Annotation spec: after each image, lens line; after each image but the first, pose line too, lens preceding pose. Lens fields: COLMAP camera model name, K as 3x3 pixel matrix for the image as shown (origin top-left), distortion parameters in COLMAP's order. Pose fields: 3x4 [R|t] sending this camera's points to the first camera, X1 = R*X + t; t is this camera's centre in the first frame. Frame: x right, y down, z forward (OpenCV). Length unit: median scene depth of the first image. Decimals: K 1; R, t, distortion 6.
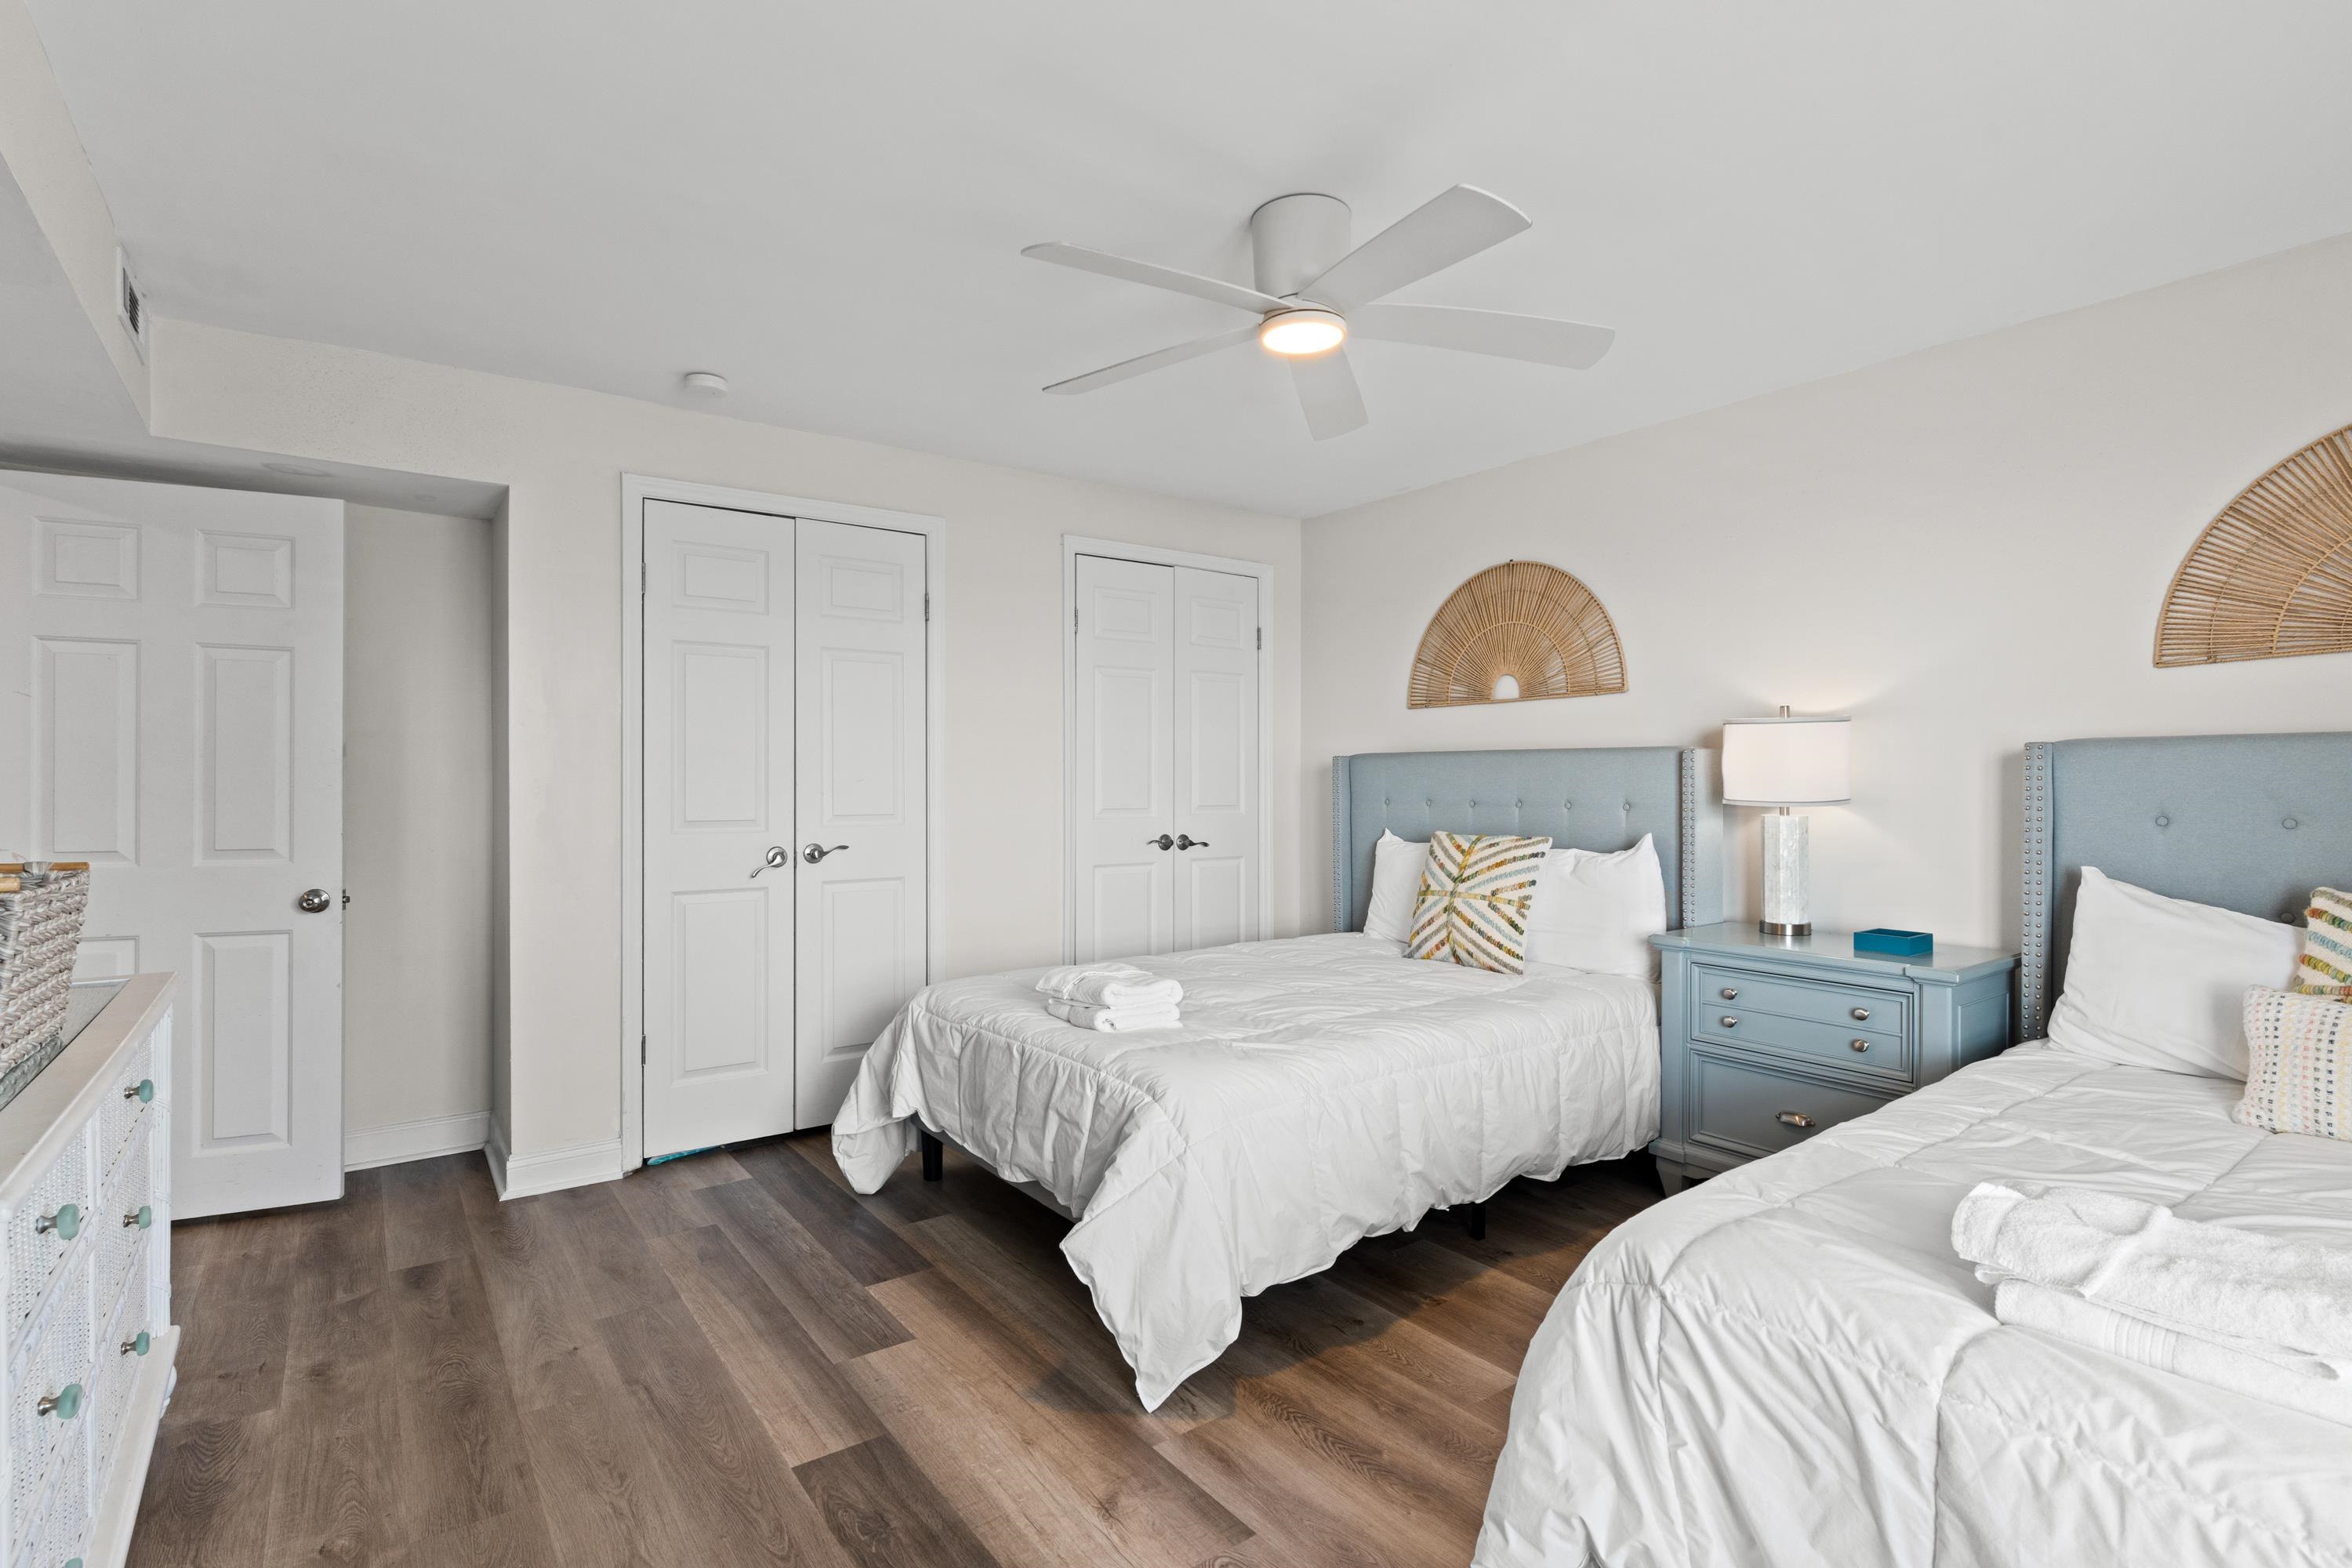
lens RADIAL K [[1143.8, 0, 1172.5], [0, 1143.8, 782.9], [0, 0, 1]] dist [0.019706, 0.000573]
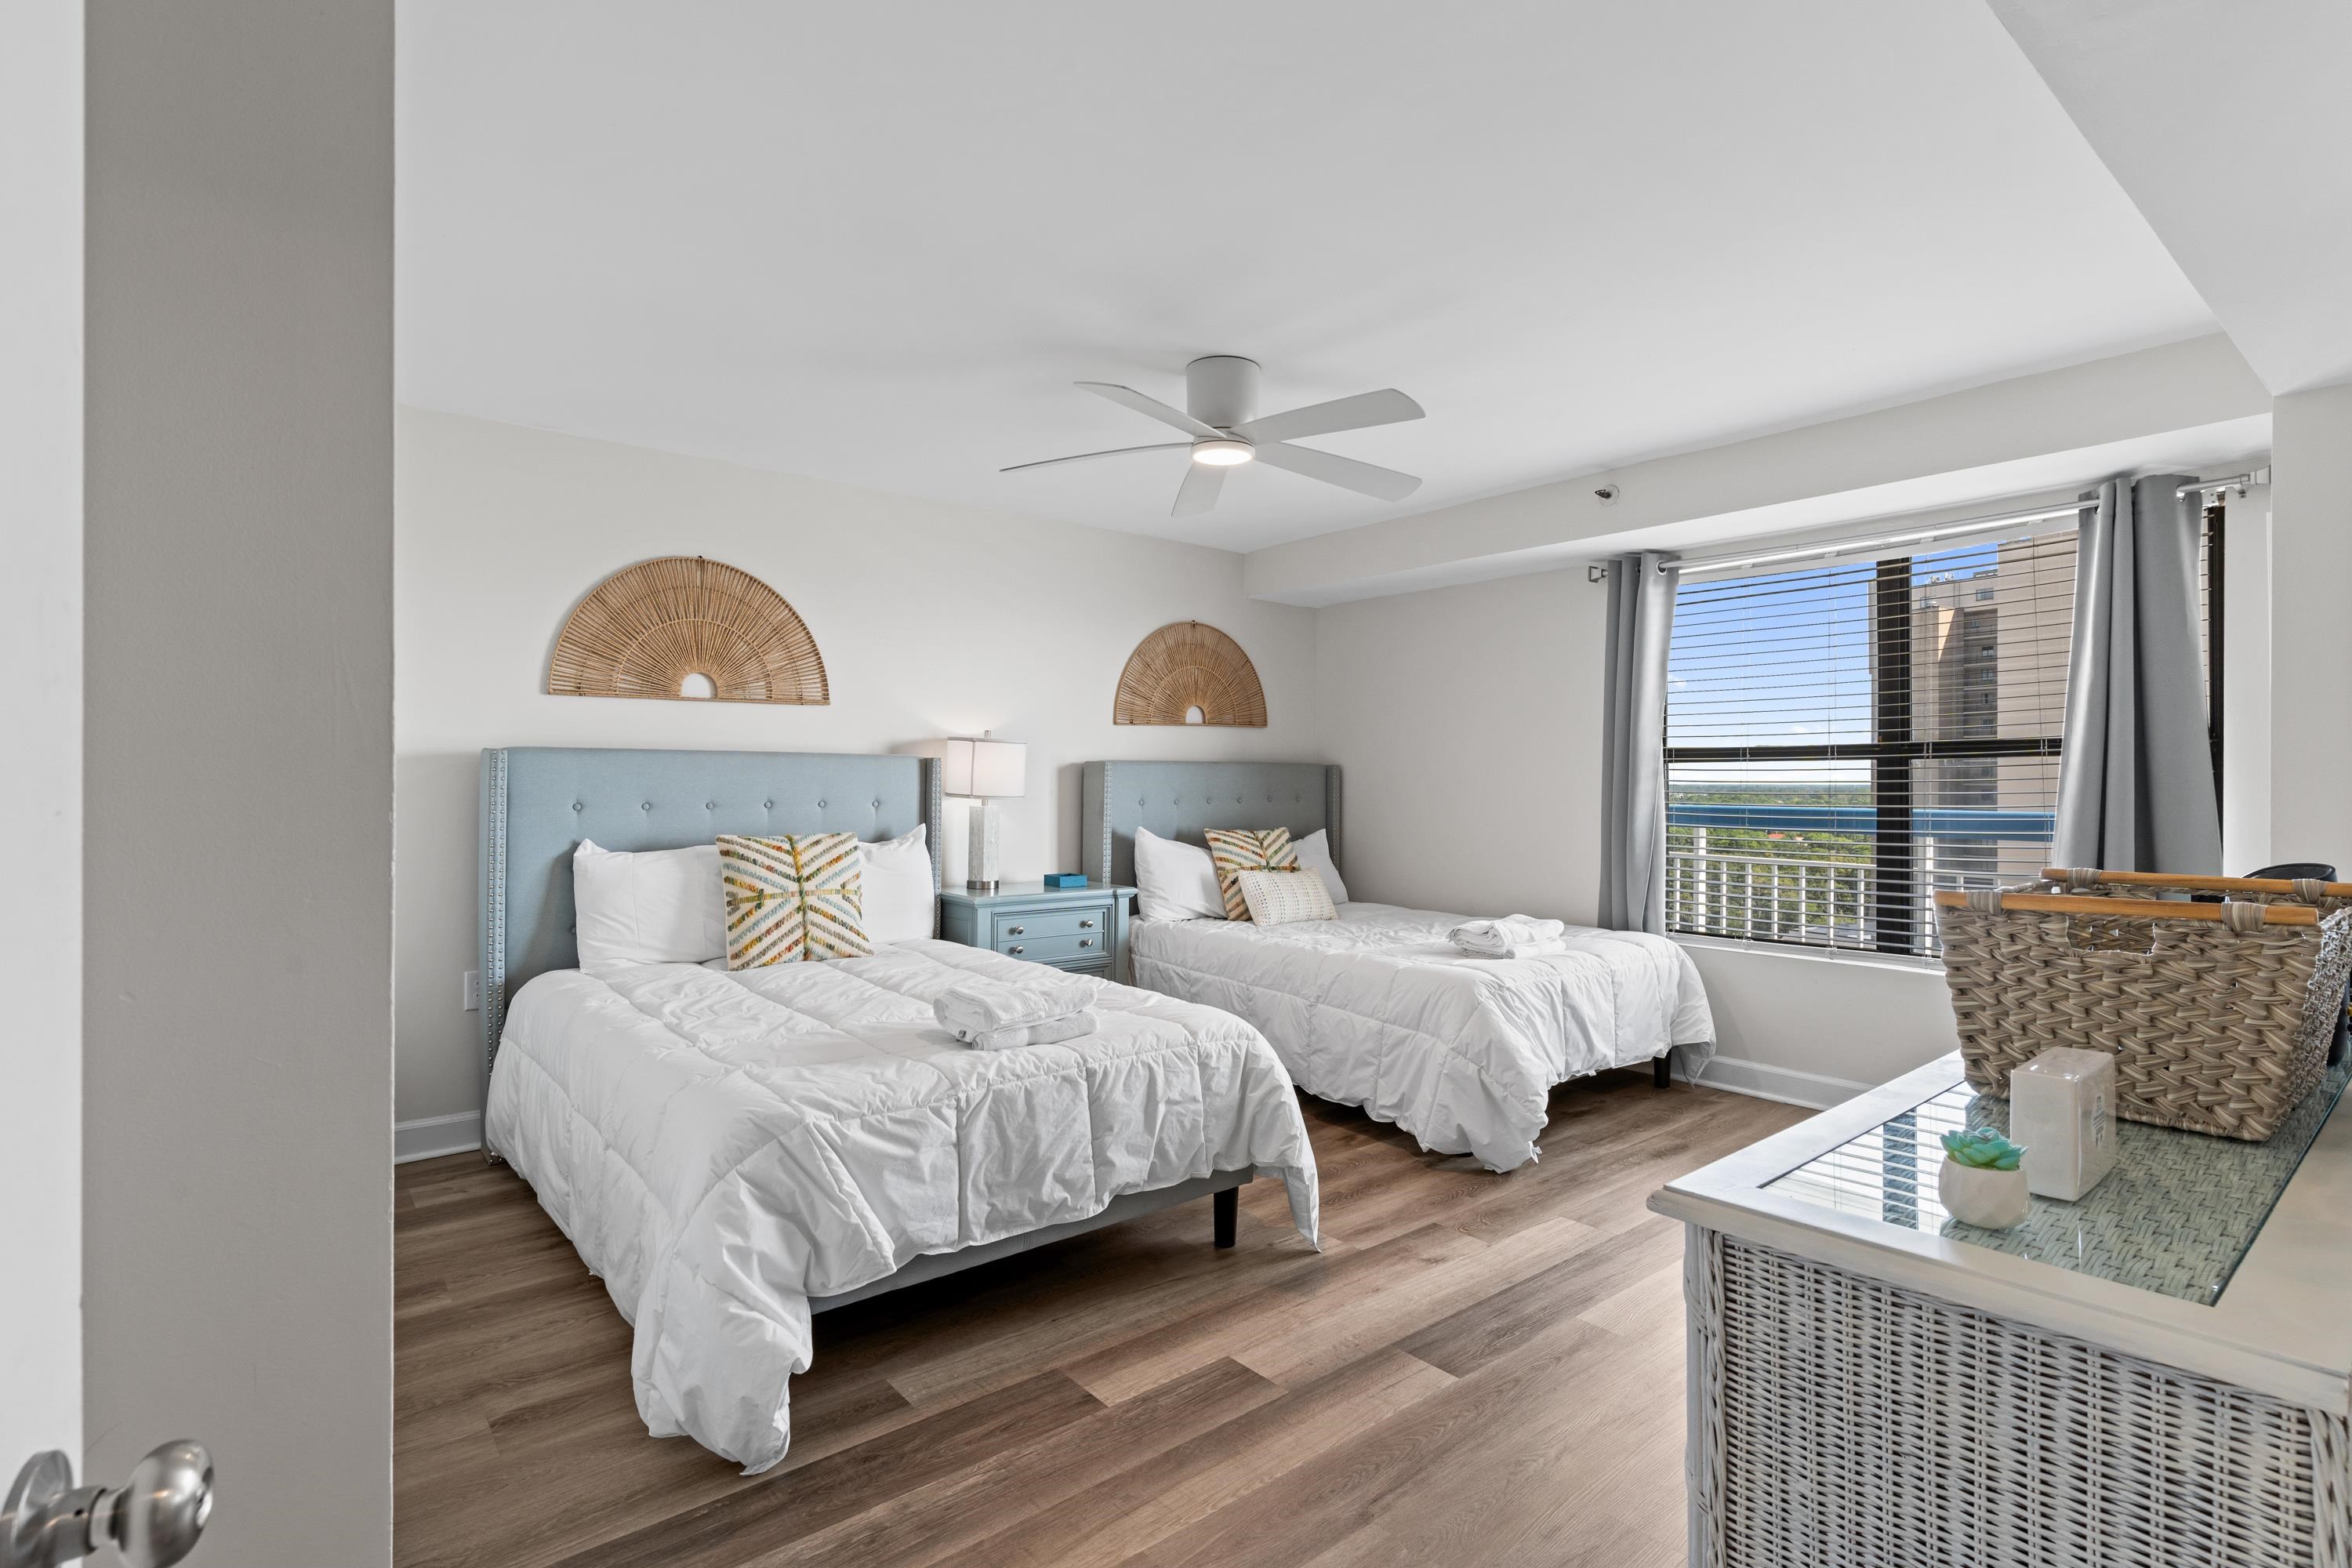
lens RADIAL K [[1143.8, 0, 1172.5], [0, 1143.8, 782.9], [0, 0, 1]] dist [0.019706, 0.000573]
pose [[-0.063667, 0.000566, 0.997971, -0.819744], [0.001178, 0.999999, -0.000492, 0.000028], [-0.997970, 0.001145, -0.063668, 0.764579]]
